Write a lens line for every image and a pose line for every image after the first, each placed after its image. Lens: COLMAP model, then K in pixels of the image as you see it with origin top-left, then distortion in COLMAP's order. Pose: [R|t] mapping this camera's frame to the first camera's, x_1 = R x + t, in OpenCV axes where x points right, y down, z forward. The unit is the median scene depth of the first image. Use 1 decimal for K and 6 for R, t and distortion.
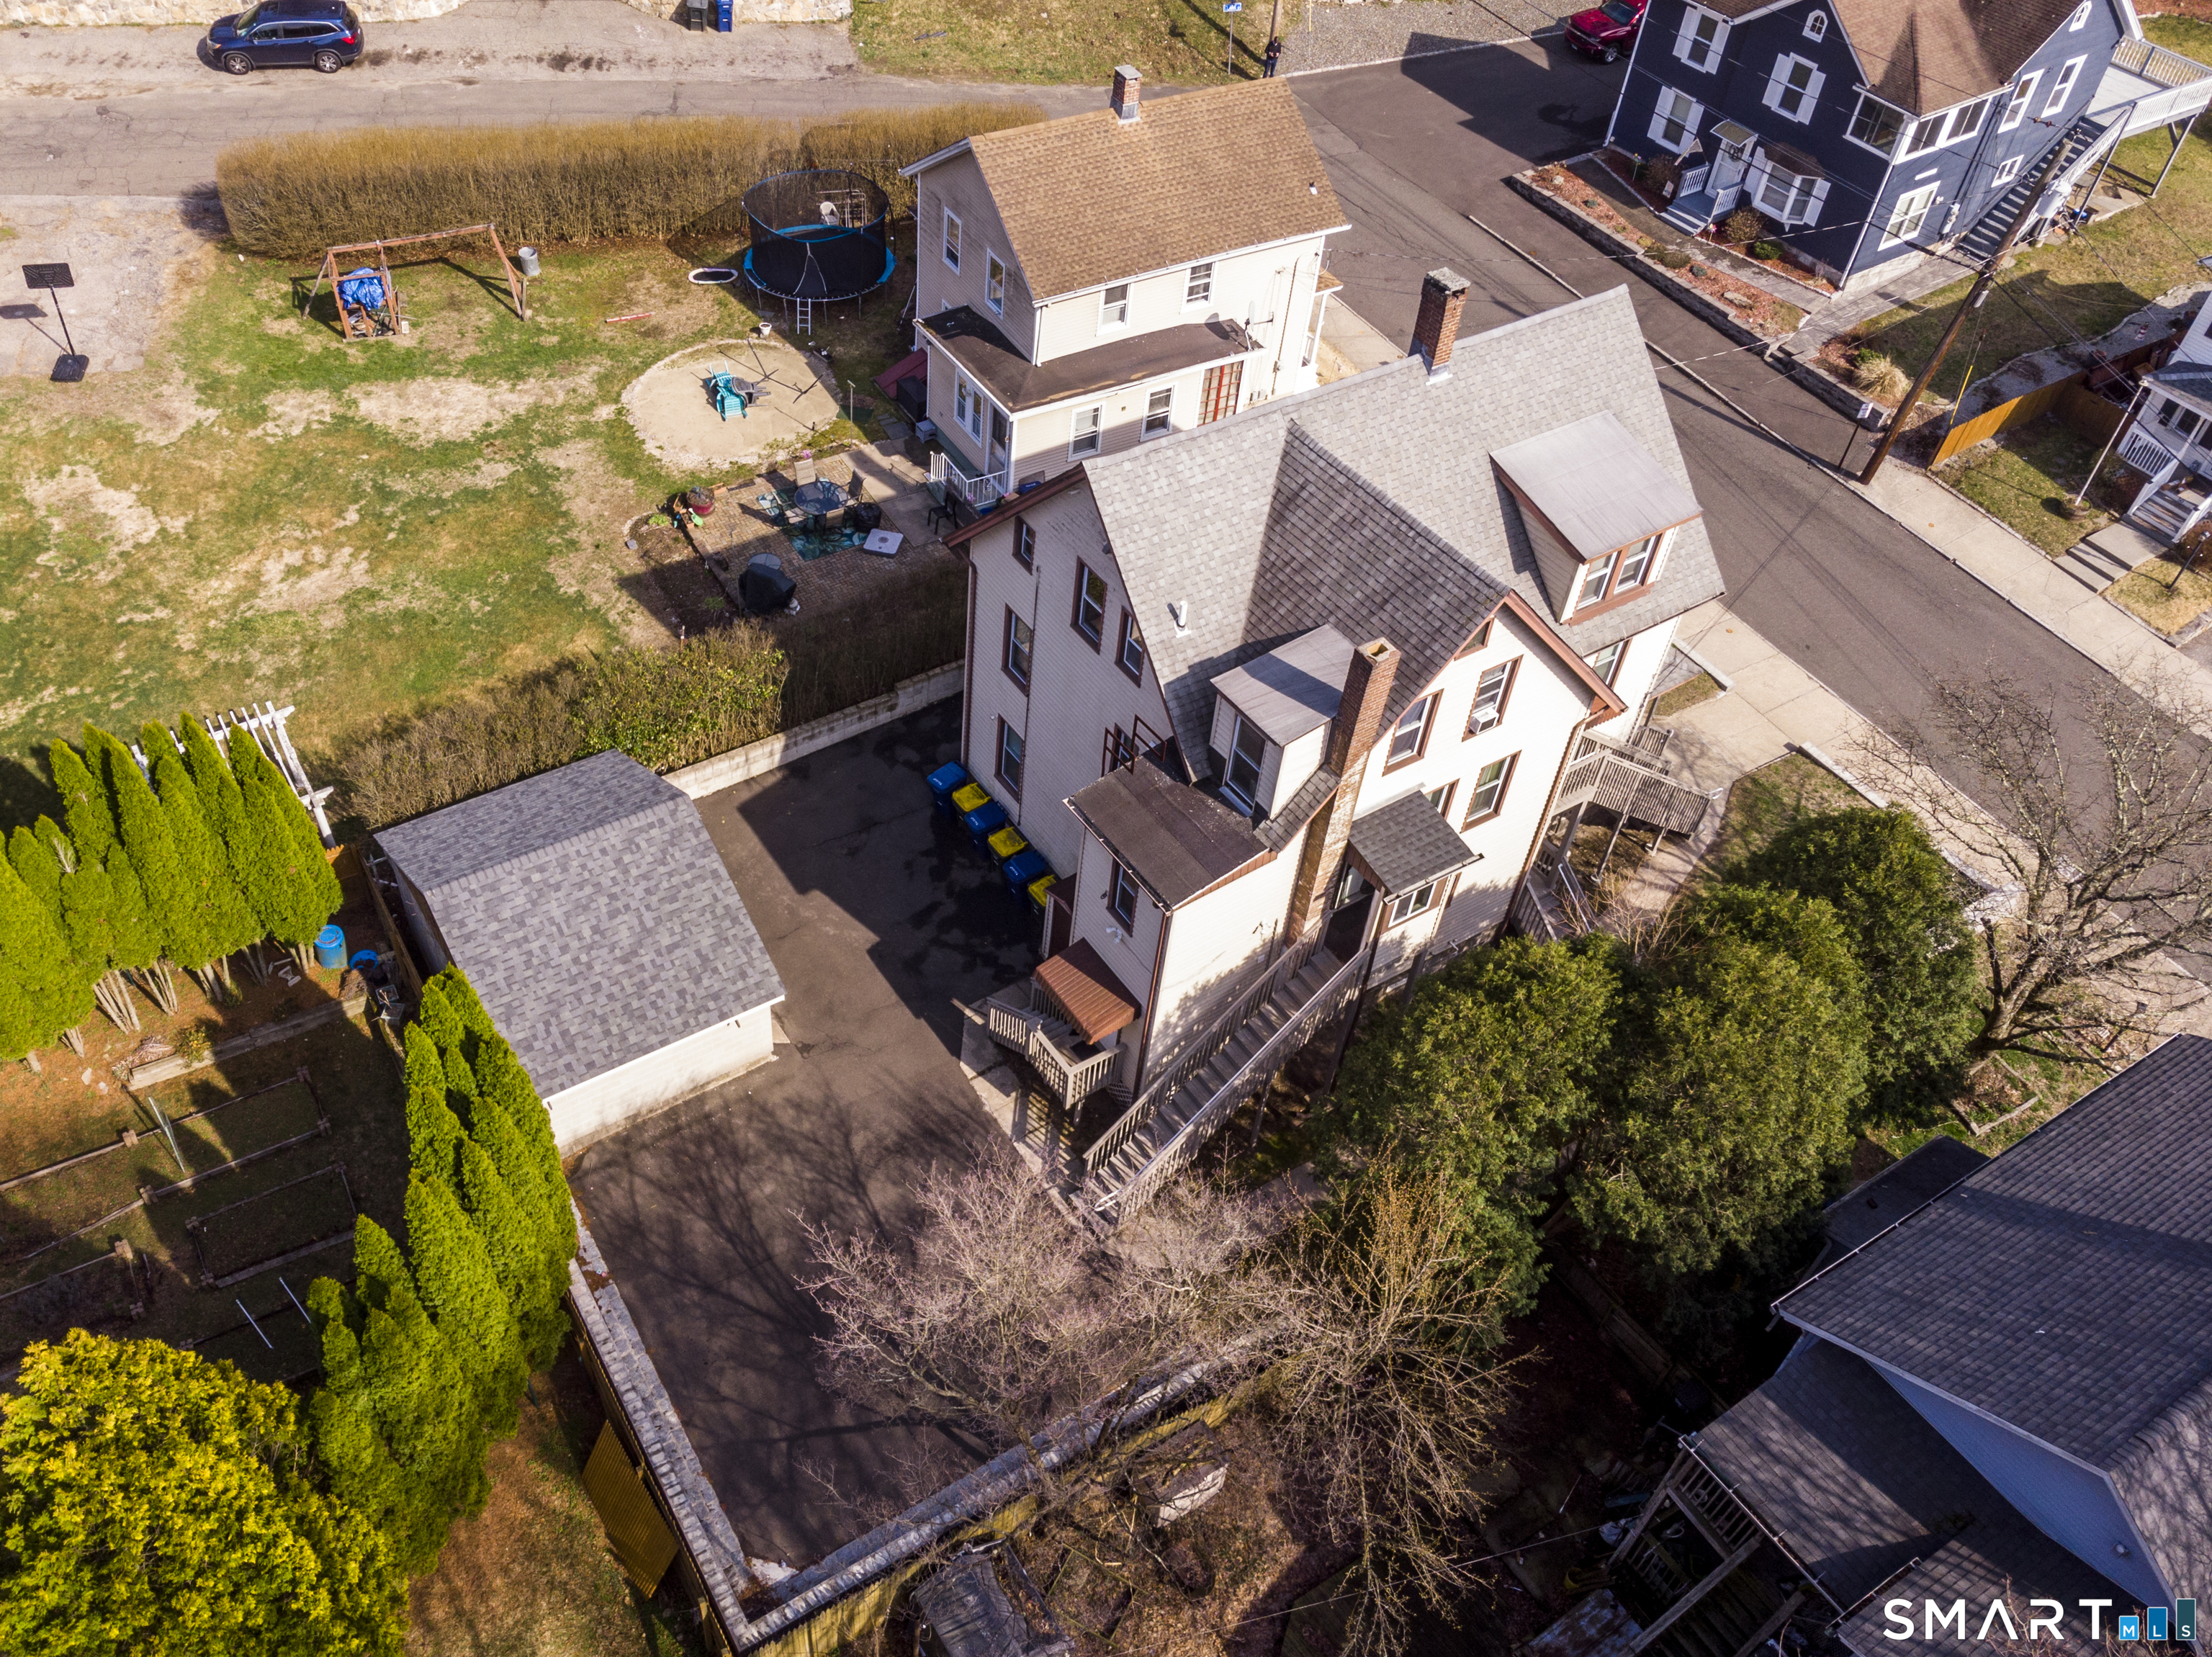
lens RADIAL K [[1828.6, 0, 1007.1], [0, 1828.6, 822.5], [0, 0, 1]] dist [0.007476, 0.011162]
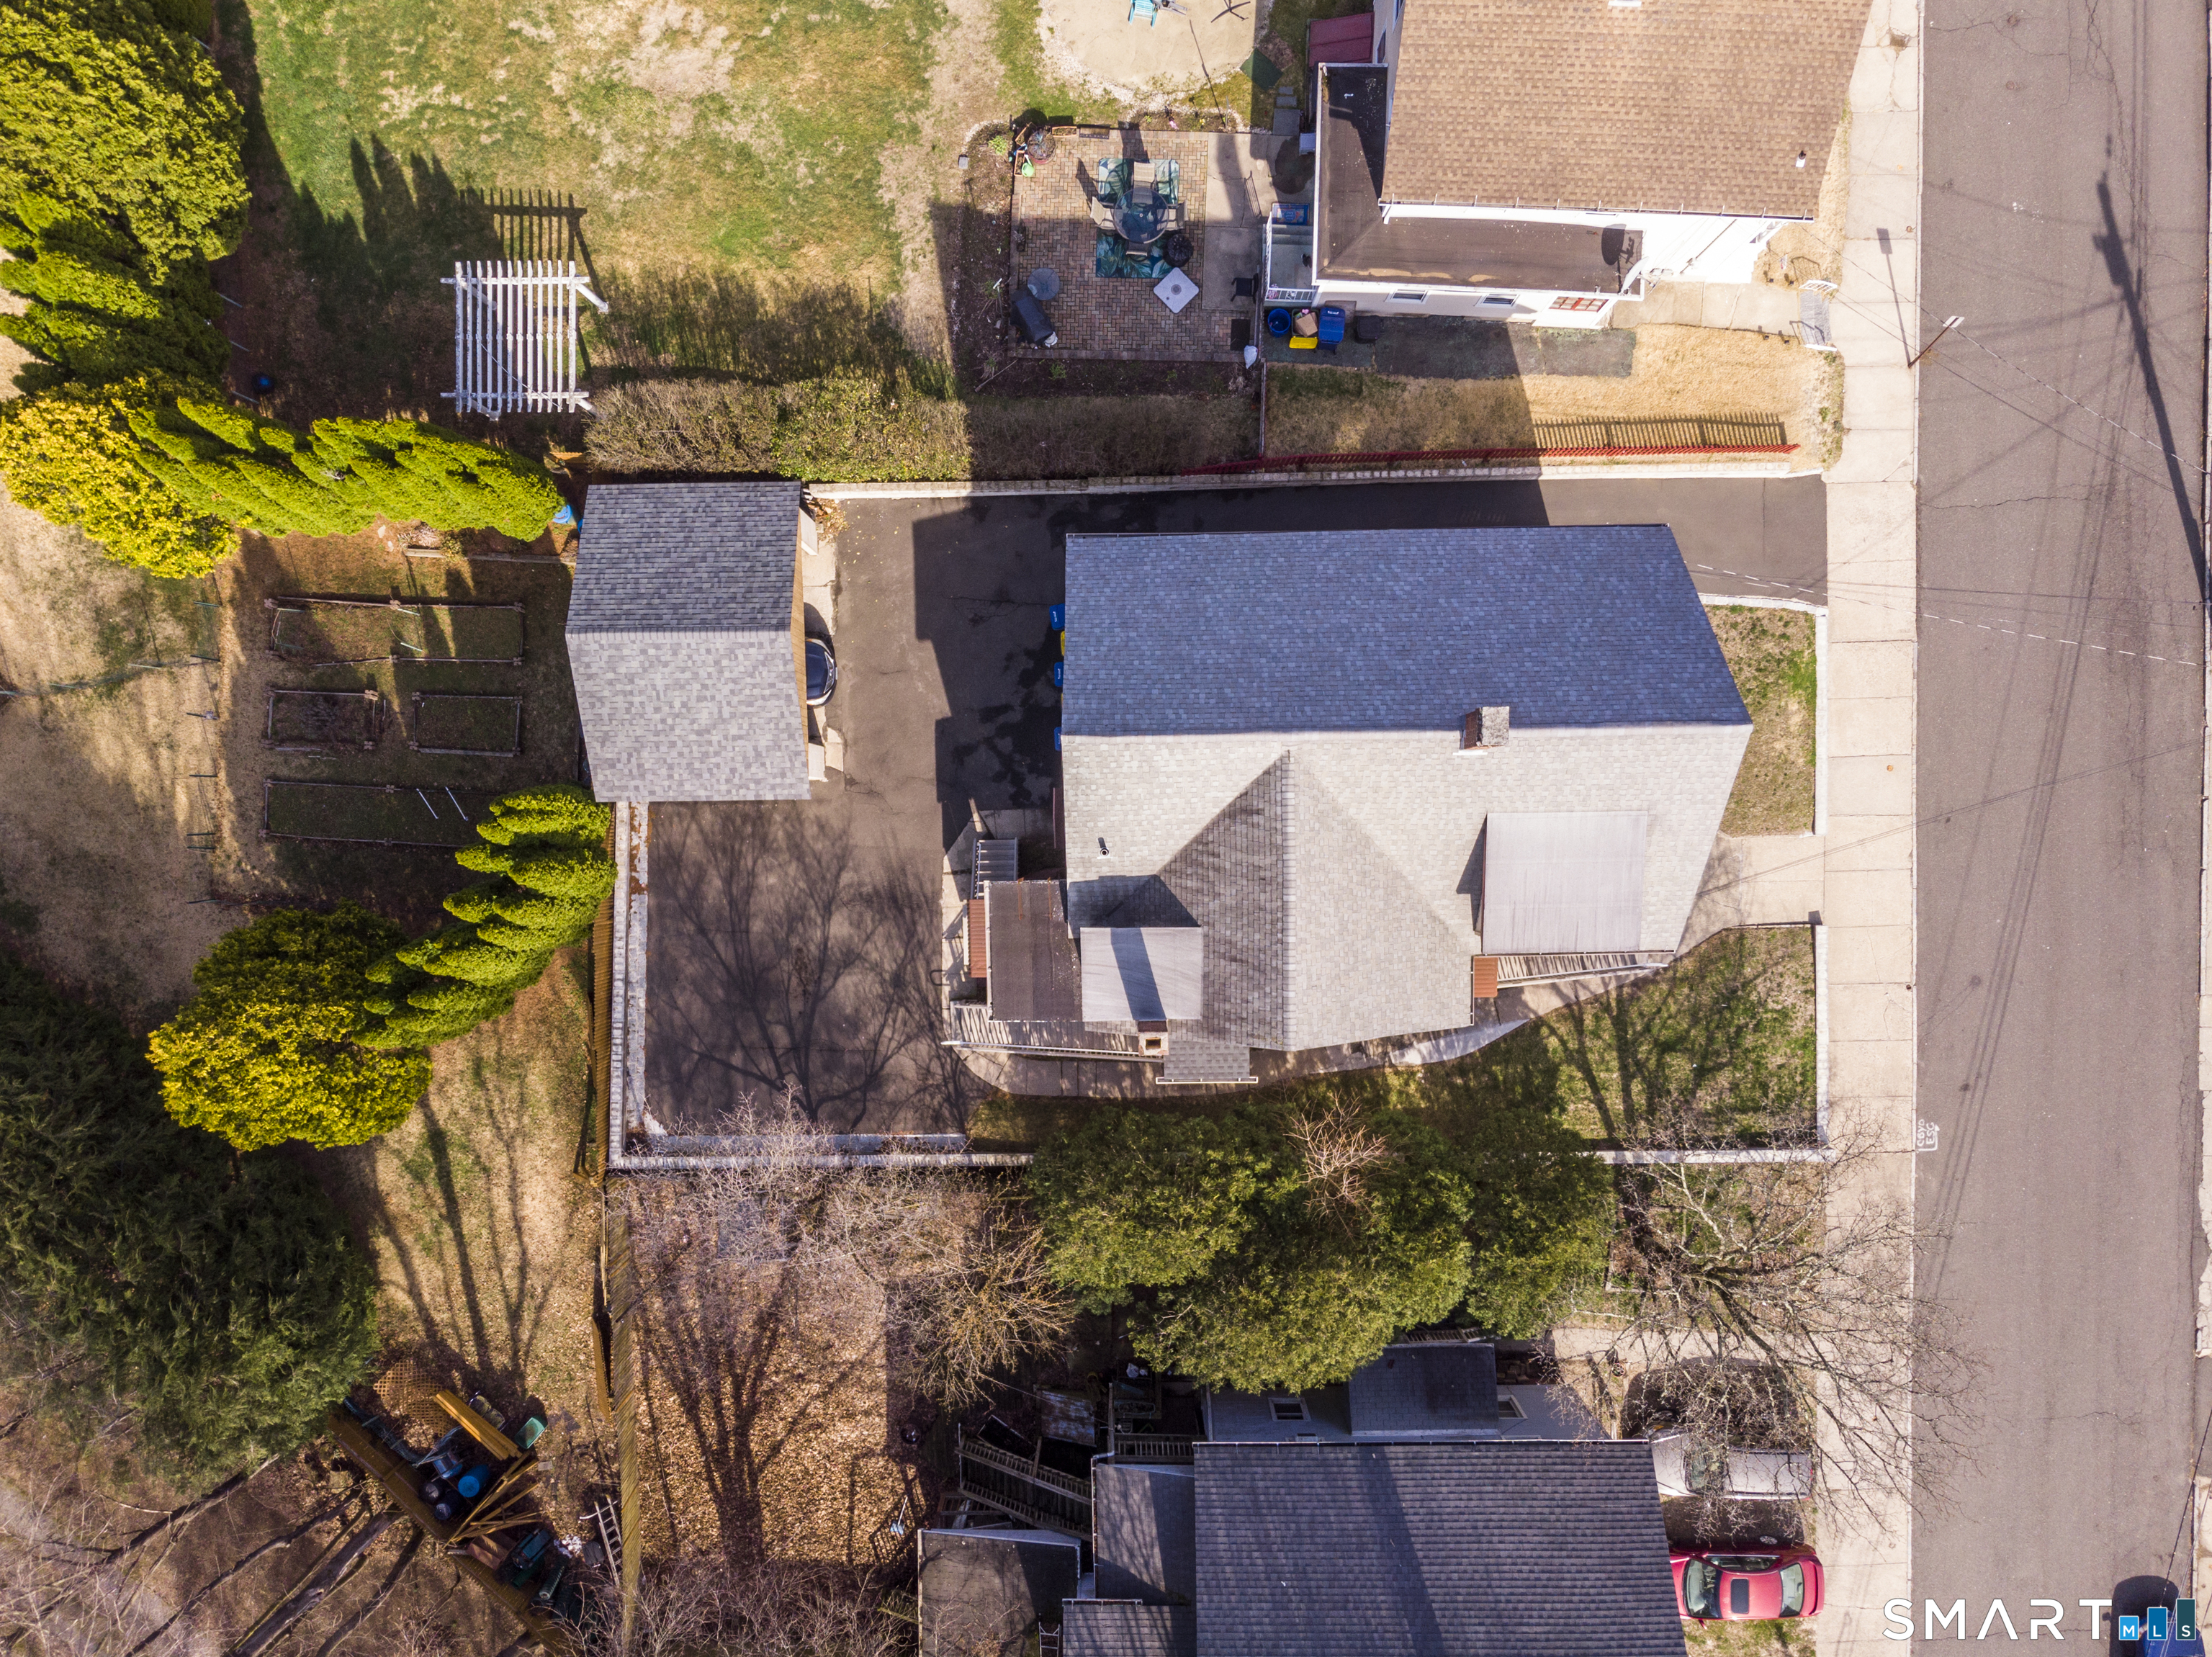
lens RADIAL K [[1651.1, 0, 1106.0], [0, 1651.1, 828.5], [0, 0, 1]] dist [-0.006571, 0.025020]
pose [[0.851785, 0.521182, -0.053204, 0.094947], [-0.335876, 0.621210, 0.708014, -0.574263], [0.402056, -0.585206, 0.704191, 0.181505]]
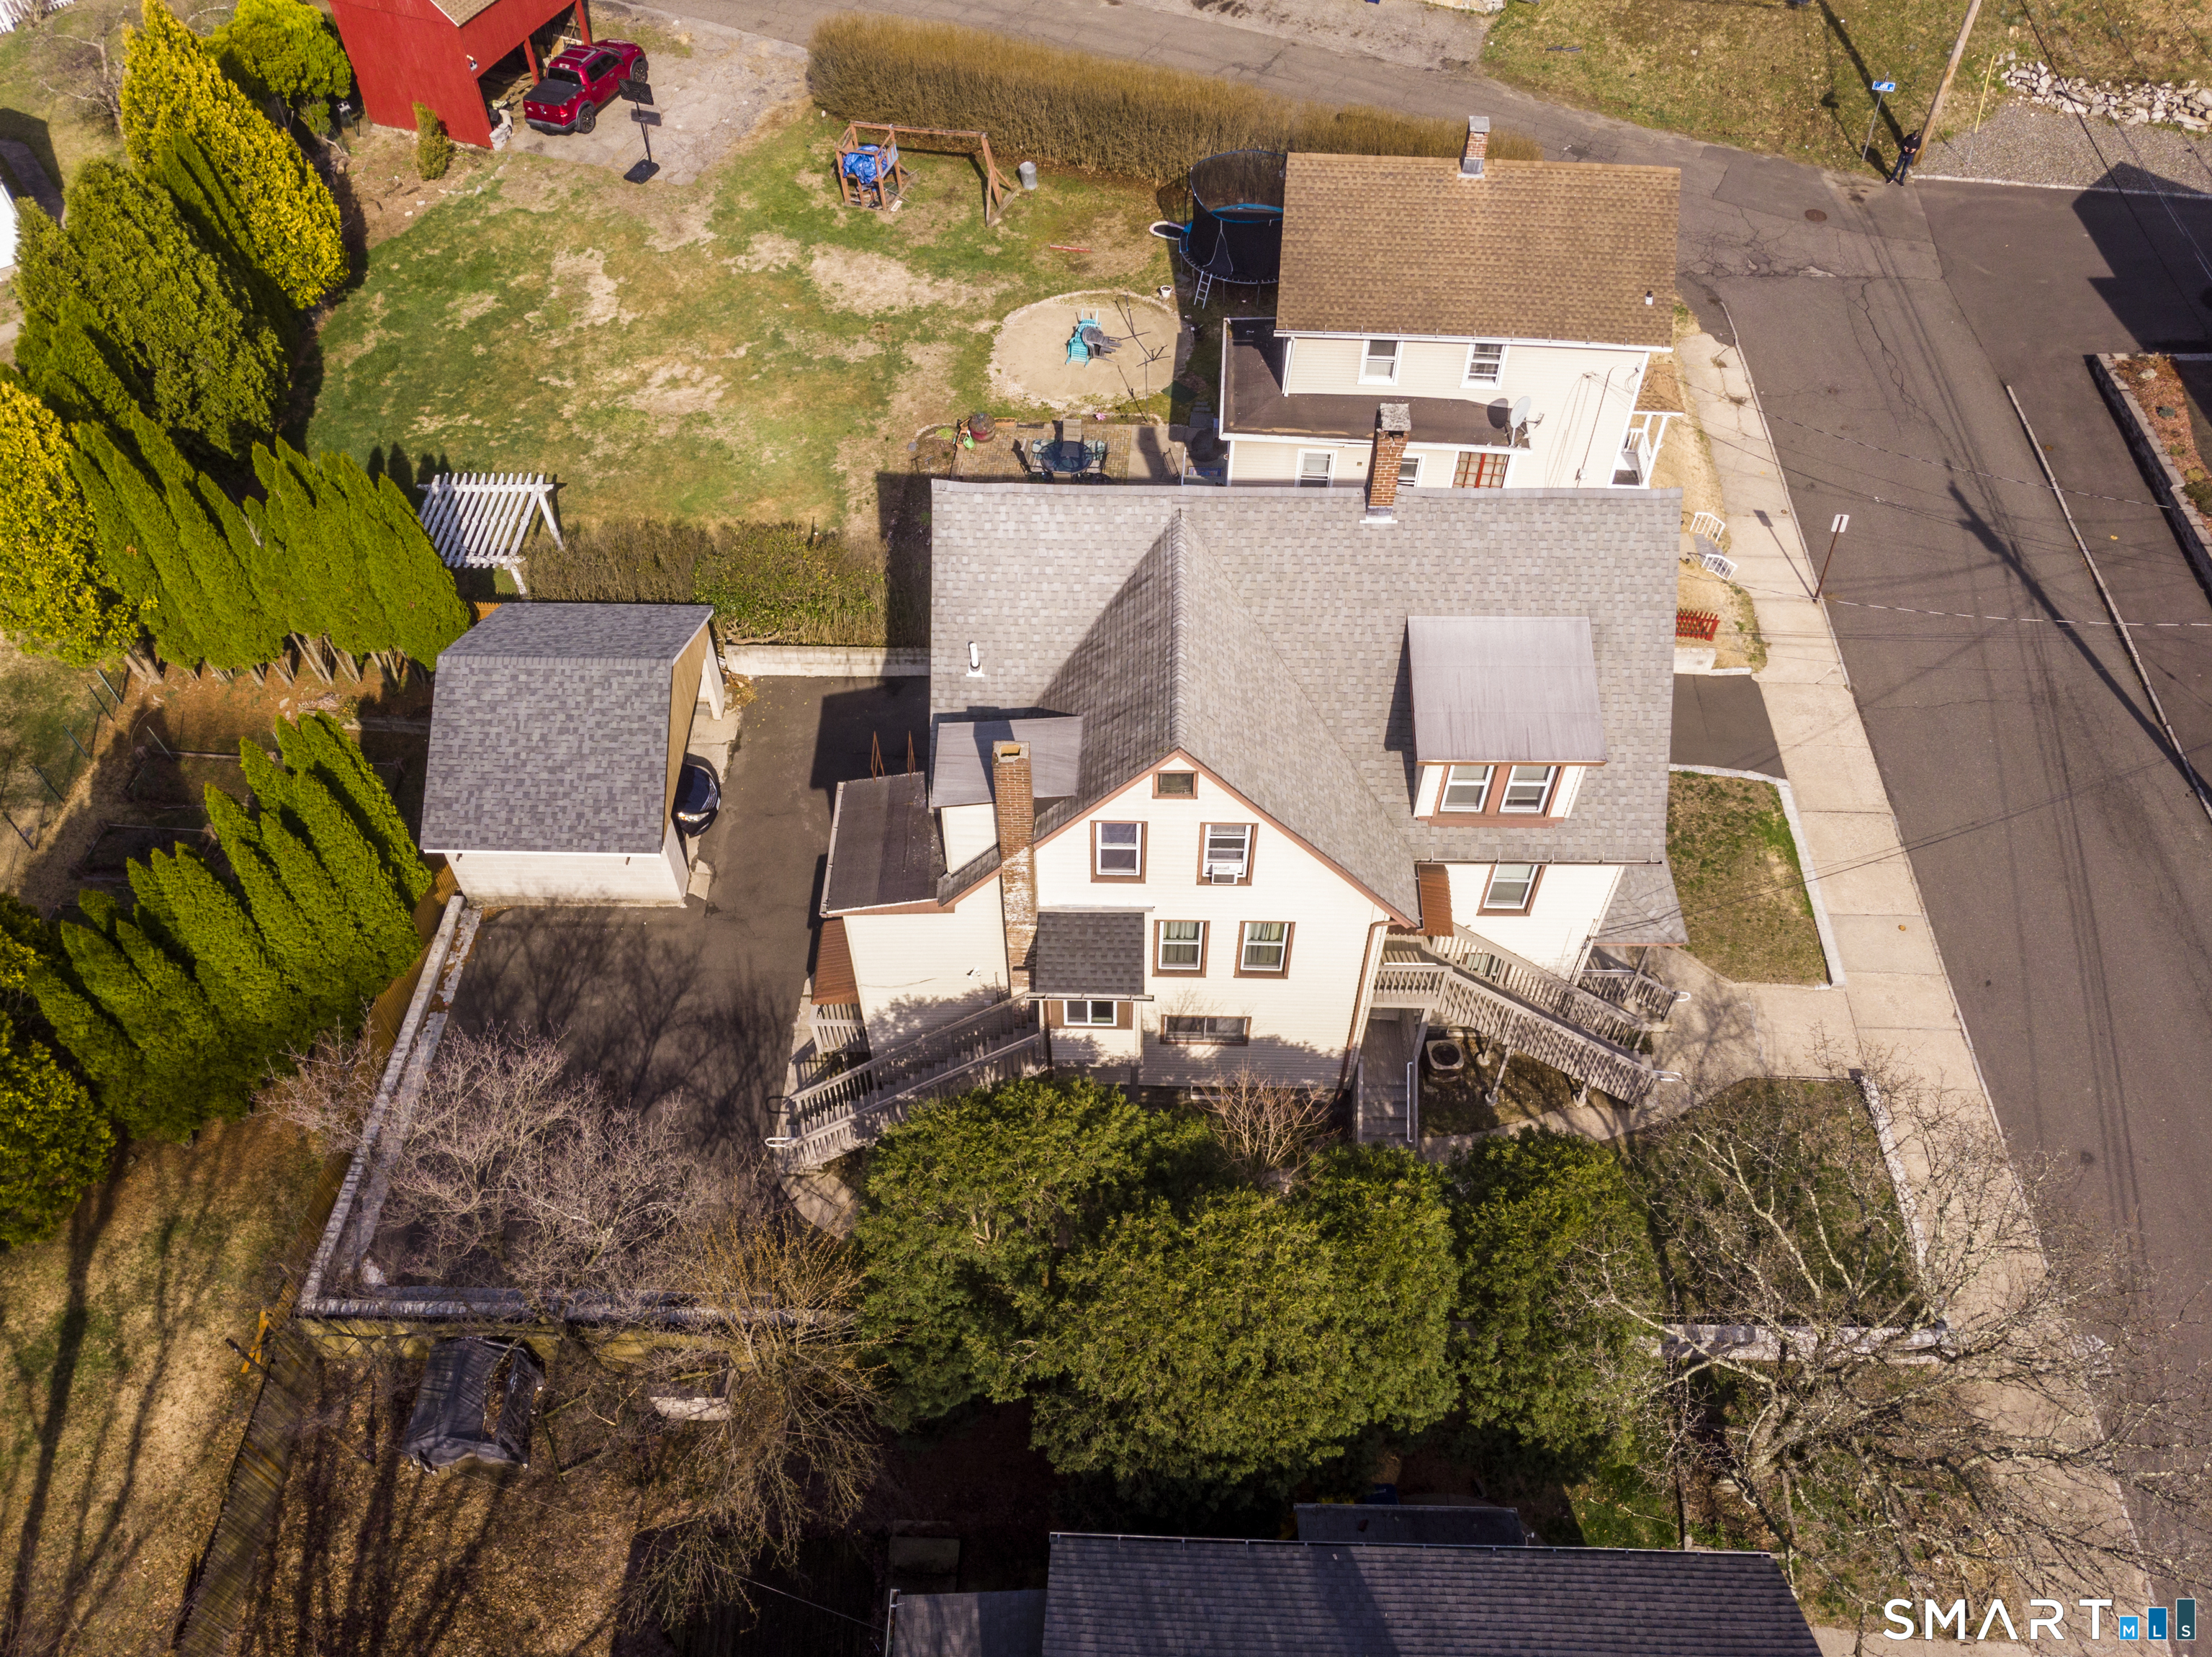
lens RADIAL K [[1669.5, 0, 1083.1], [0, 1669.5, 878.1], [0, 0, 1]] dist [-0.006968, 0.024123]
pose [[0.829662, 0.401760, -0.387621, 0.367364], [-0.362961, 0.915742, 0.172266, -0.120838], [0.424170, -0.002231, 0.905580, 0.125222]]
